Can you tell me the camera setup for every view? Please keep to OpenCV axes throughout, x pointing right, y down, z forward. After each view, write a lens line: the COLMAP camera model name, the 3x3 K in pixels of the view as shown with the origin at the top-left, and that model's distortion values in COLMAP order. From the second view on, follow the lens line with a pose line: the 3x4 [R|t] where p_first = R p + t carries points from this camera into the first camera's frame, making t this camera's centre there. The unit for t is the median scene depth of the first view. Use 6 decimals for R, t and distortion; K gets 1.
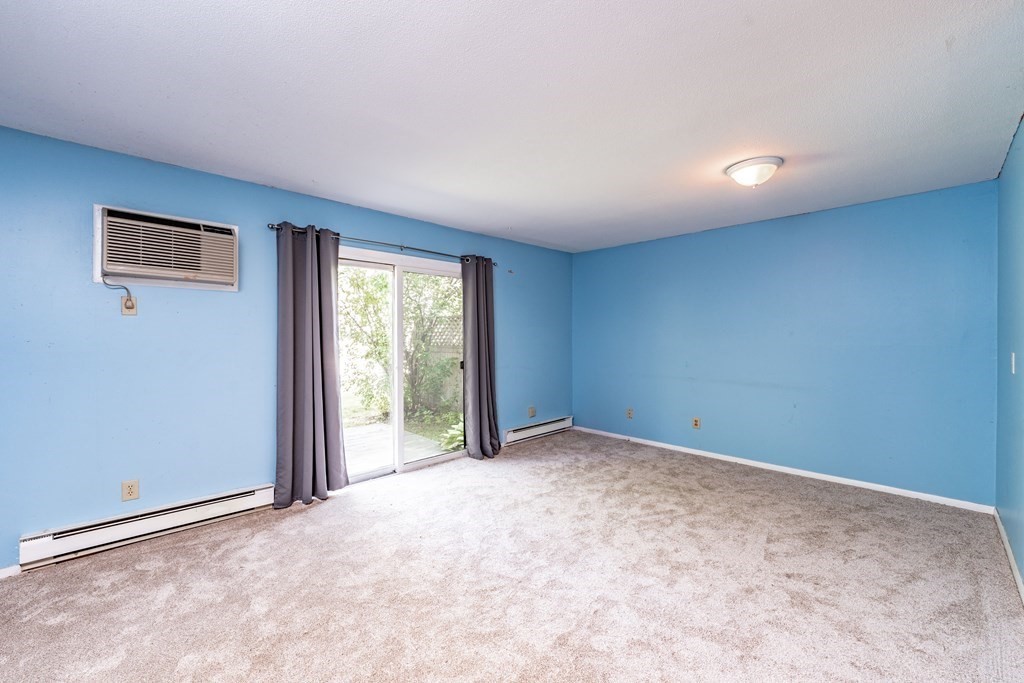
lens RADIAL K [[418.3, 0, 506.5], [0, 418.3, 338.2], [0, 0, 1]] dist [0.001826, -0.001477]
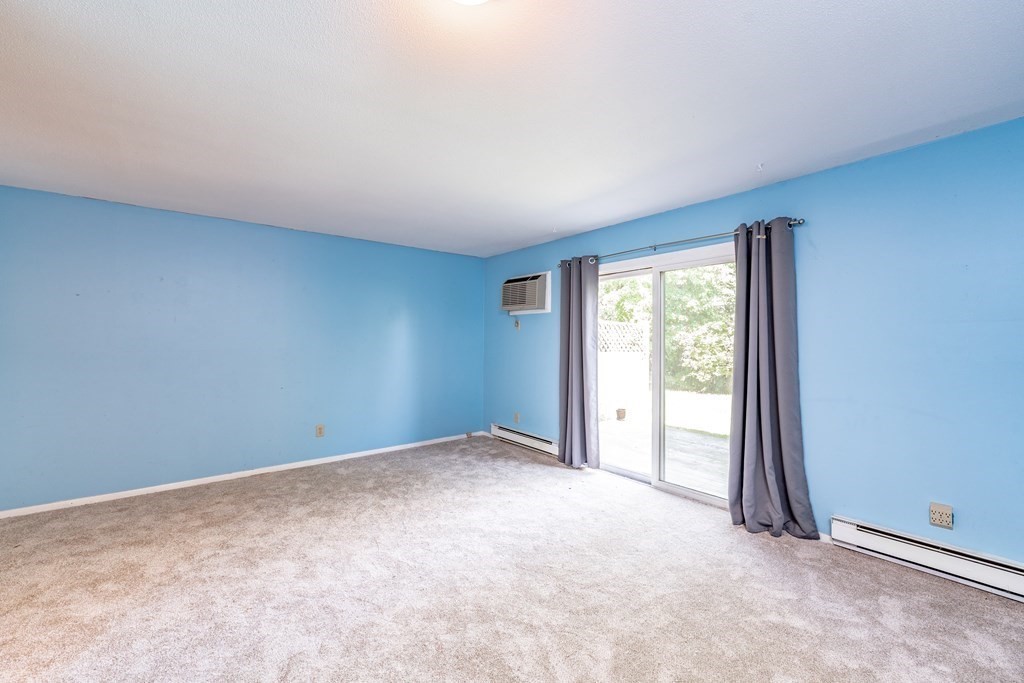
lens RADIAL K [[418.3, 0, 503.5], [0, 418.3, 338.9], [0, 0, 1]] dist [0.001826, -0.001477]
pose [[-0.111049, -0.002678, -0.993811, 0.804023], [-0.011318, 0.999935, -0.001430, -0.006536], [0.993750, 0.011090, -0.111072, 0.856681]]
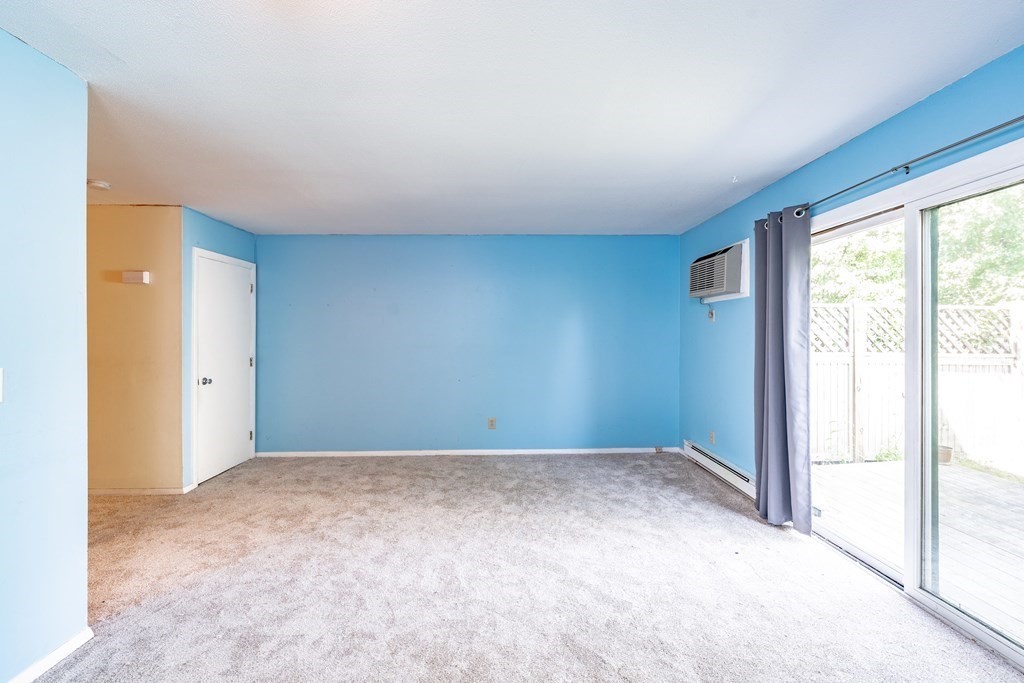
lens RADIAL K [[418.3, 0, 504.5], [0, 418.3, 336.0], [0, 0, 1]] dist [0.001826, -0.001477]
pose [[-0.687387, 0.000956, -0.726291, 0.533955], [-0.004377, 0.999976, 0.005459, -0.007456], [0.726278, 0.006931, -0.687366, 1.108531]]
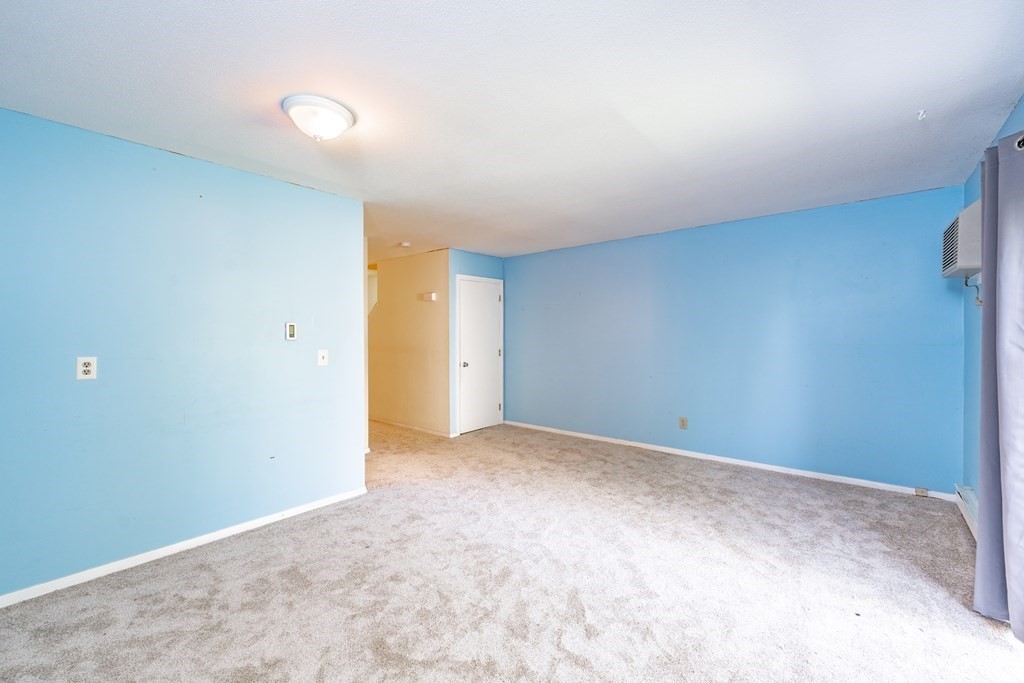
lens RADIAL K [[418.3, 0, 506.5], [0, 418.3, 334.9], [0, 0, 1]] dist [0.001826, -0.001477]
pose [[-0.995510, 0.003353, -0.094595, 0.259705], [0.002232, 0.999926, 0.011956, -0.012536], [0.094628, 0.011691, -0.995444, 1.408100]]
